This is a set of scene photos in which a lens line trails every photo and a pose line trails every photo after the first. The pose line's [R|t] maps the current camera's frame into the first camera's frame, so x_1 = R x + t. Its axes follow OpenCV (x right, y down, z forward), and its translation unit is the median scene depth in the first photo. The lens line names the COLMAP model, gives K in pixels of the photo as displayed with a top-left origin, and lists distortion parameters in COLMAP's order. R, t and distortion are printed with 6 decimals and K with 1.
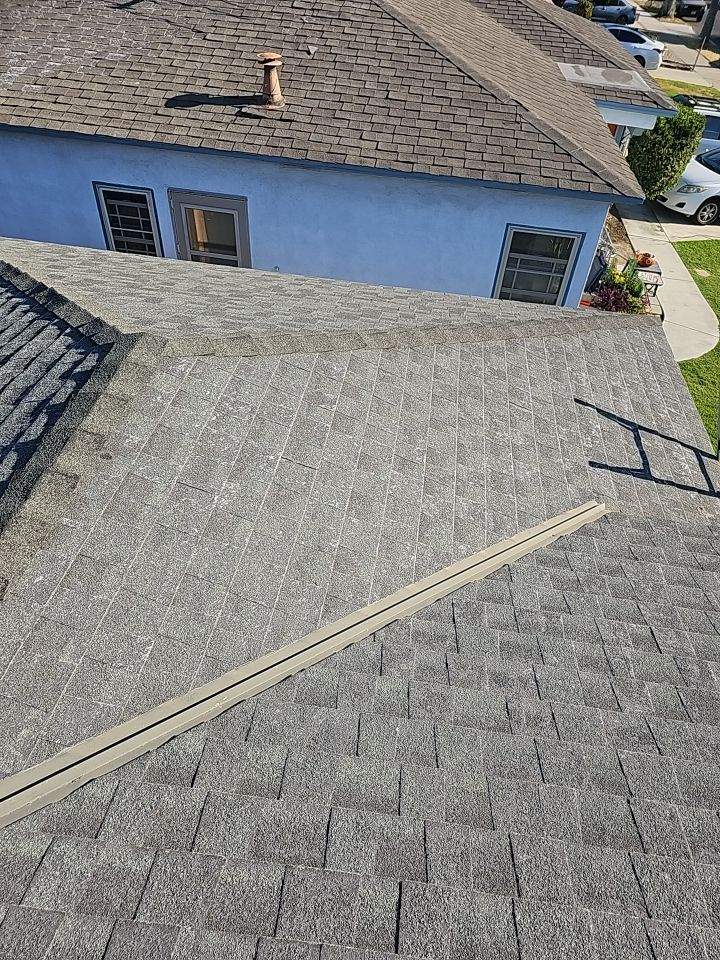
lens RADIAL K [[626.1, 0, 369.1], [0, 626.1, 504.6], [0, 0, 1]] dist [0.070320, -0.054750]
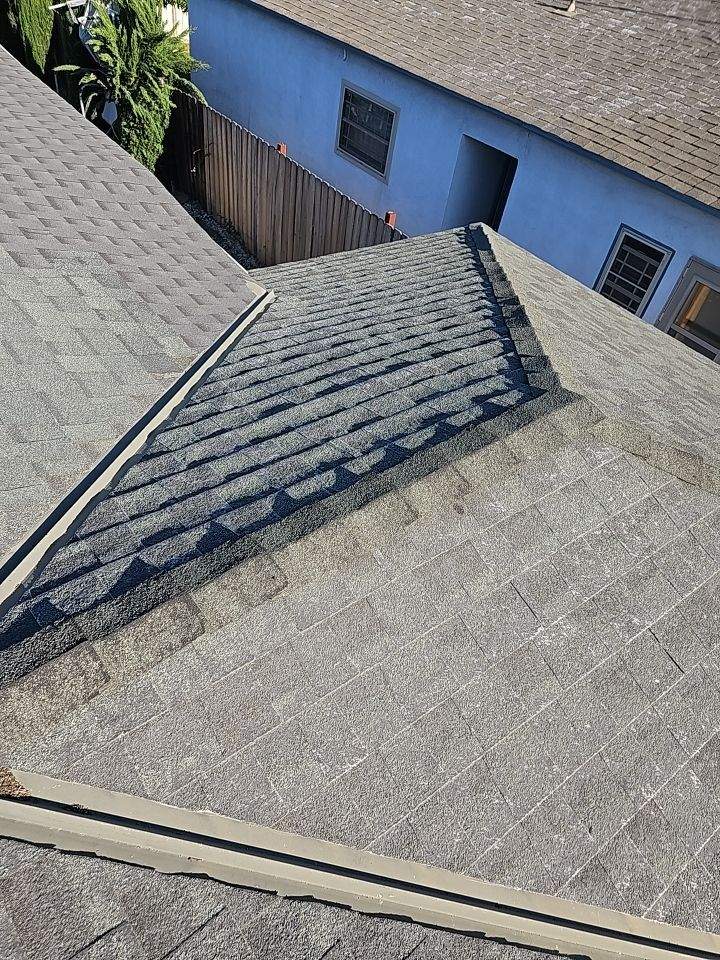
lens RADIAL K [[626.1, 0, 369.1], [0, 626.1, 504.6], [0, 0, 1]] dist [0.070320, -0.054750]
pose [[0.712330, 0.533612, -0.455899, -0.093304], [-0.560407, 0.823502, 0.088256, -0.063567], [0.422528, 0.192622, 0.885645, 0.161061]]
